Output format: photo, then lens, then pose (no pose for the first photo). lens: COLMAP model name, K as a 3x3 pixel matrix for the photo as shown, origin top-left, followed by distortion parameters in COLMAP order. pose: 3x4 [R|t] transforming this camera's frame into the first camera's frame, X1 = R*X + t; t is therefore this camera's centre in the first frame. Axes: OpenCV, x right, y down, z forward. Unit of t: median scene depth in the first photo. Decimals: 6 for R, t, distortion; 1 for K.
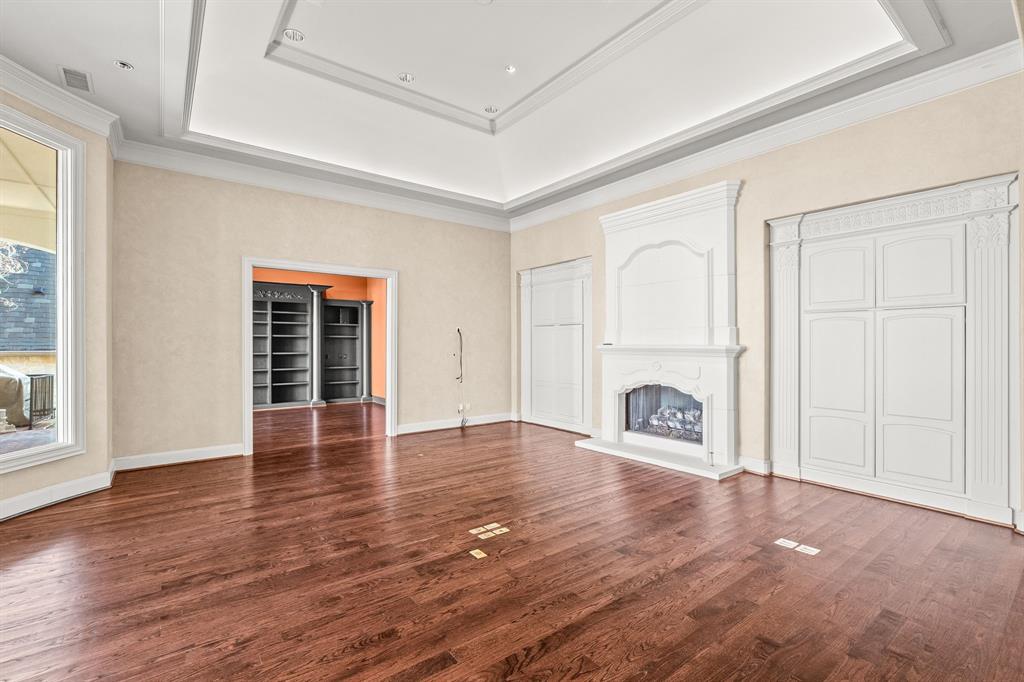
lens RADIAL K [[459.1, 0, 514.5], [0, 459.1, 346.4], [0, 0, 1]] dist [-0.002323, 0.000074]
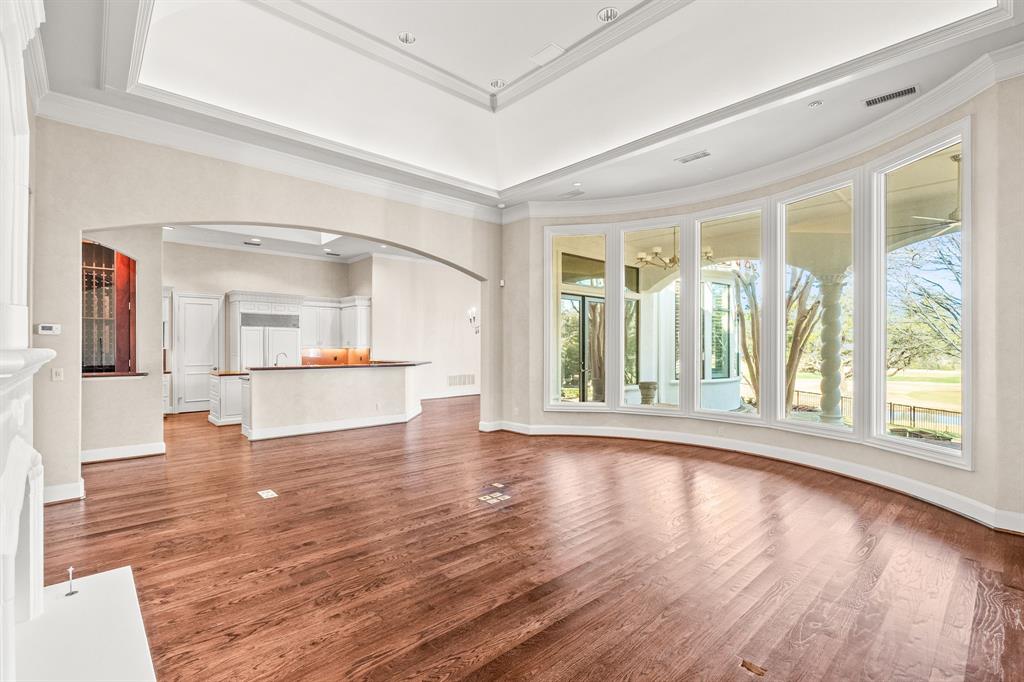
lens RADIAL K [[459.1, 0, 513.1], [0, 459.1, 343.7], [0, 0, 1]] dist [-0.002323, 0.000074]
pose [[-0.995688, 0.000325, -0.092761, 0.006769], [0.000574, 0.999996, -0.002653, -0.005346], [0.092759, -0.002695, -0.995685, 1.567930]]
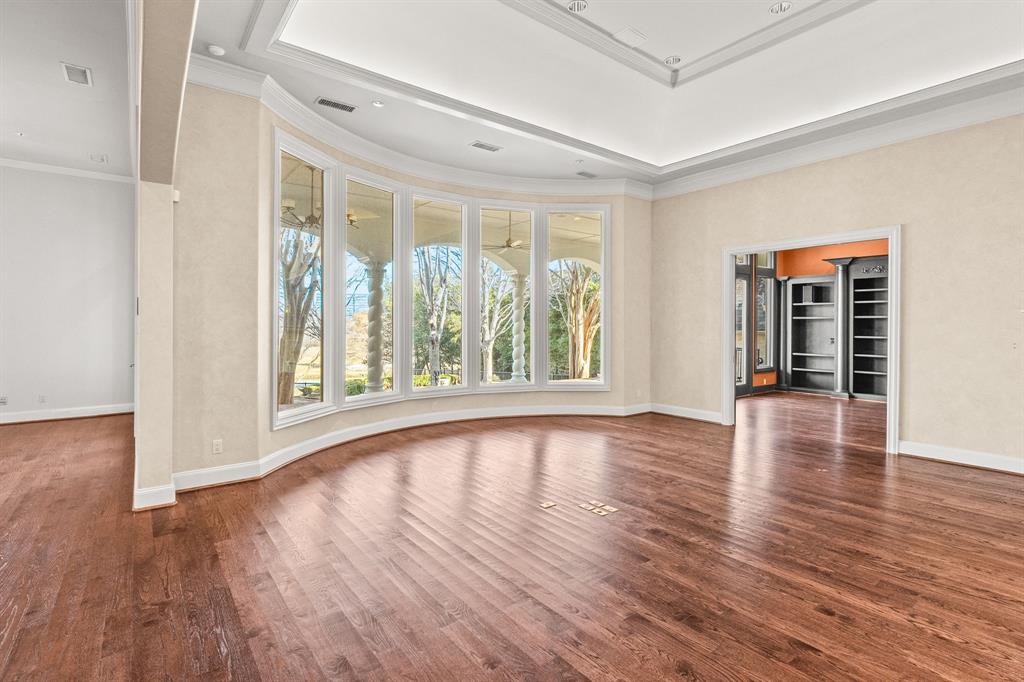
lens RADIAL K [[487.4, 0, 512.4], [0, 487.4, 330.3], [0, 0, 1]] dist [0.000071, -0.000765]
pose [[0.005013, 0.011022, -0.999927, 0.721265], [-0.010493, 0.999885, 0.010969, -0.002391], [0.999932, 0.010437, 0.005128, 0.562917]]
